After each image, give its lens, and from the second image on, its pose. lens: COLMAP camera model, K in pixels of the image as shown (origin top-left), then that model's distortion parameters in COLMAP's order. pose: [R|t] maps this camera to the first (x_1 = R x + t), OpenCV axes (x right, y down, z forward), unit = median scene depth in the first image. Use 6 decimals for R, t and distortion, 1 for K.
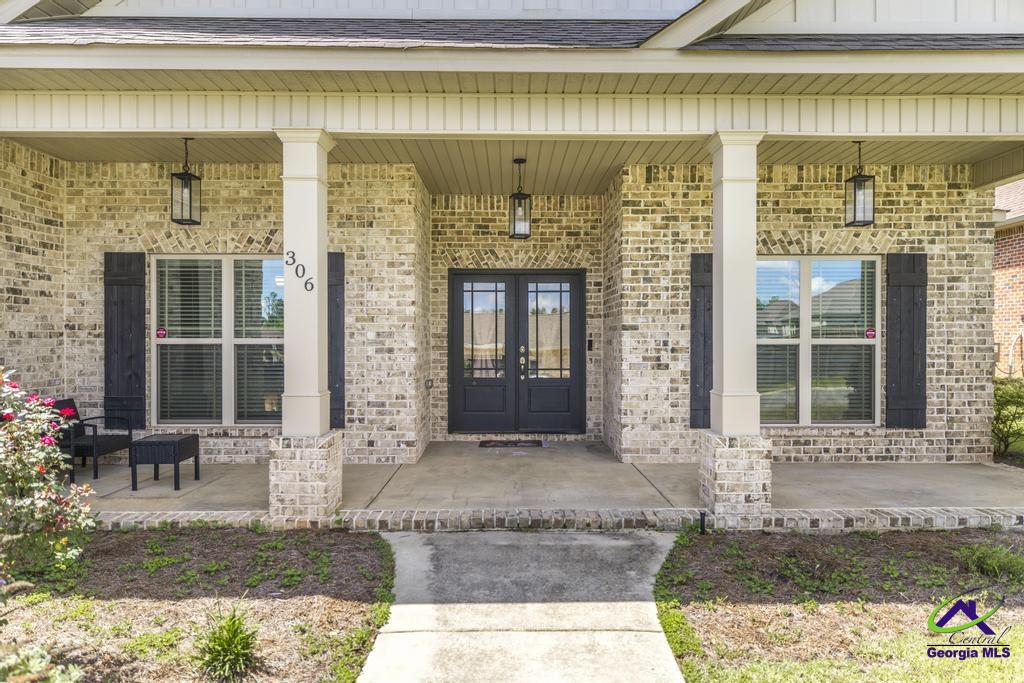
lens RADIAL K [[646.4, 0, 512.4], [0, 646.4, 339.7], [0, 0, 1]] dist [0.001658, -0.000063]
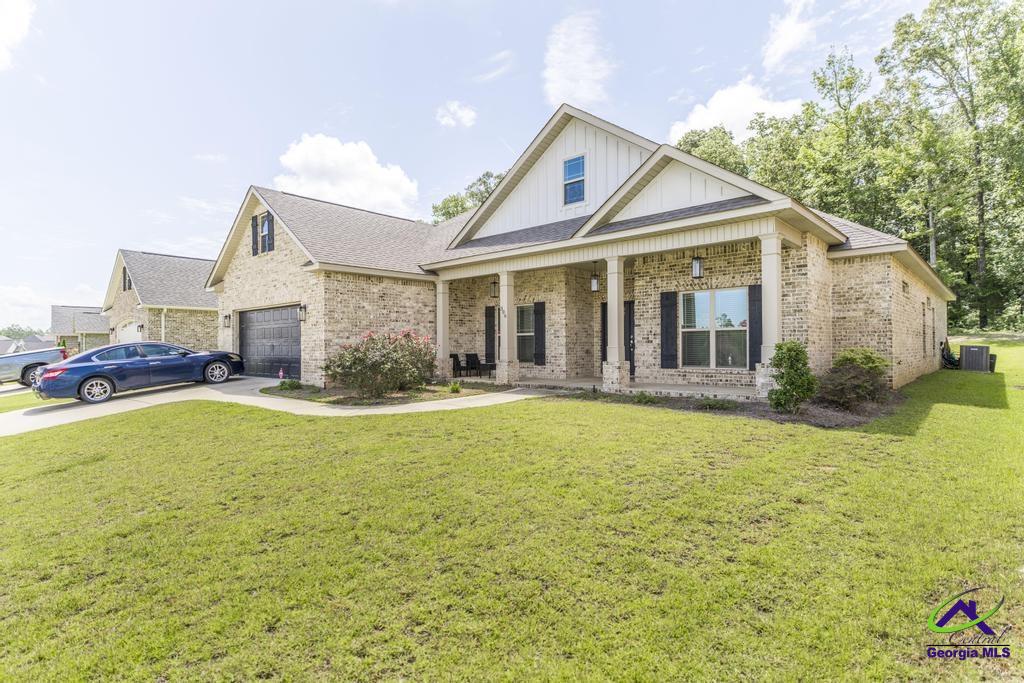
lens RADIAL K [[528.5, 0, 511.9], [0, 528.5, 344.0], [0, 0, 1]] dist [0.000054, -0.000007]
pose [[0.722296, -0.008010, -0.691537, 1.194702], [0.003423, 0.999962, -0.008007, 0.063899], [0.691575, 0.003417, 0.722296, -0.728166]]
